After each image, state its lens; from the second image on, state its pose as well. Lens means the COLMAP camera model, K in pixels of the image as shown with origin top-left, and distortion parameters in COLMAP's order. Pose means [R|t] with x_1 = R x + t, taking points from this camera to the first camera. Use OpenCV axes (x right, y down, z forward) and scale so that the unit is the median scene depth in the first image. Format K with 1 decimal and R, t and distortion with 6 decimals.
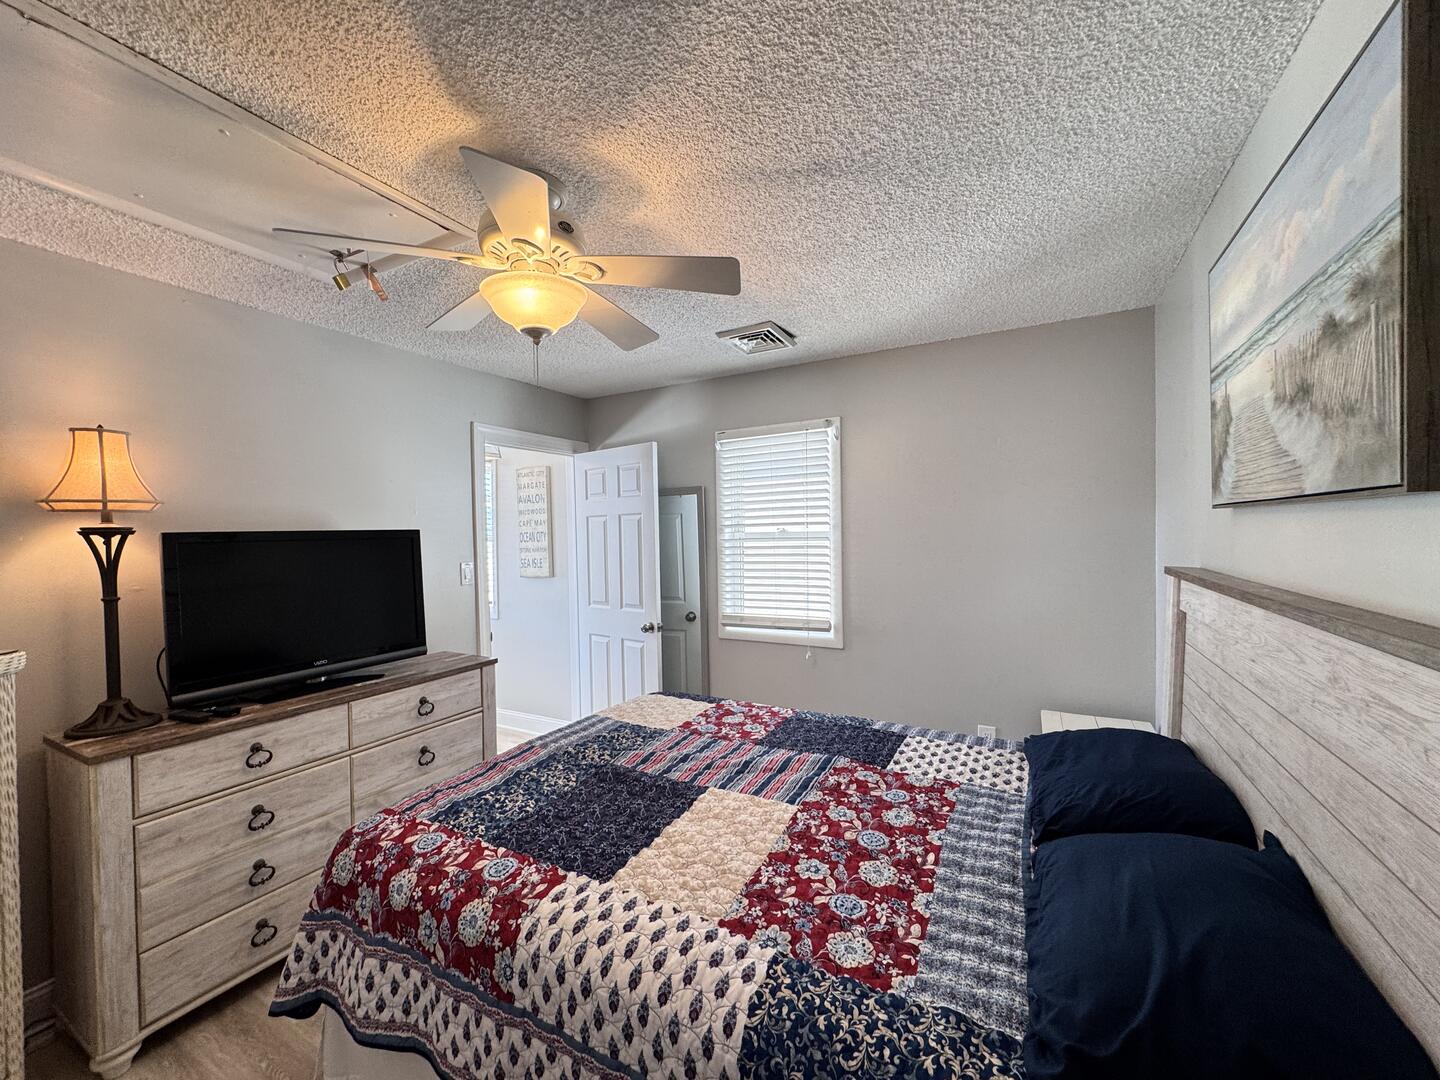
lens RADIAL K [[573.0, 0, 712.3], [0, 573.0, 537.7], [0, 0, 1]] dist [-0.003489, 0.000376]
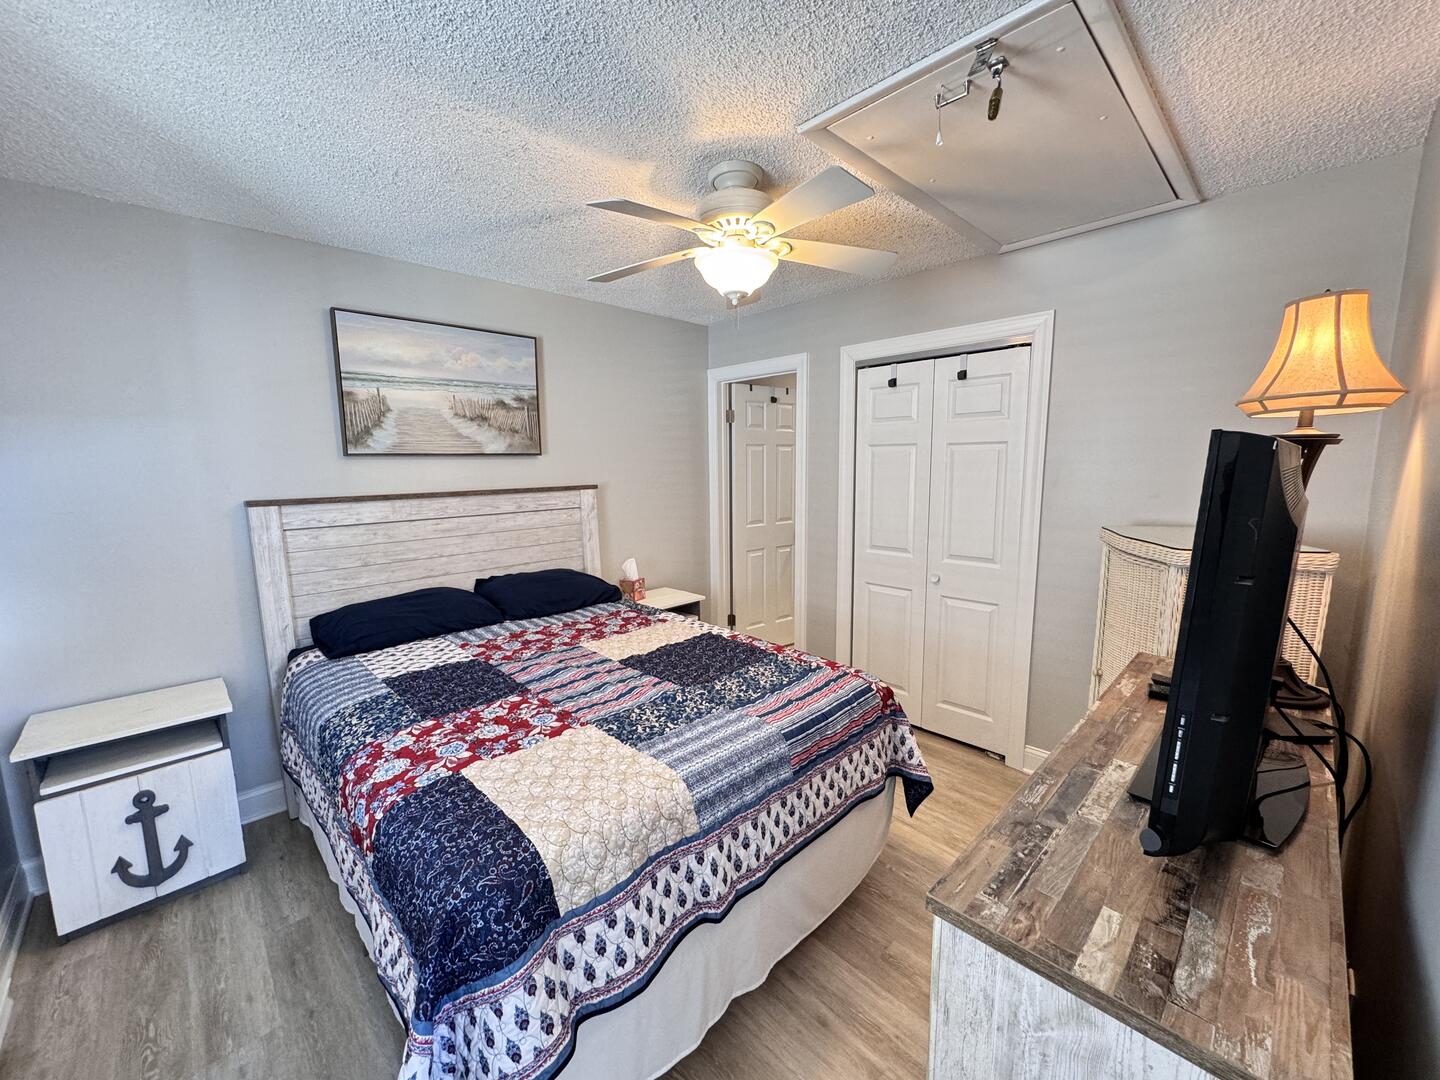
lens RADIAL K [[573.0, 0, 715.4], [0, 573.0, 540.9], [0, 0, 1]] dist [-0.003489, 0.000376]
pose [[-0.956540, -0.010848, 0.291398, -0.555486], [0.033276, 0.988719, 0.146041, -0.011697], [-0.289695, 0.149391, -0.945388, 2.000912]]
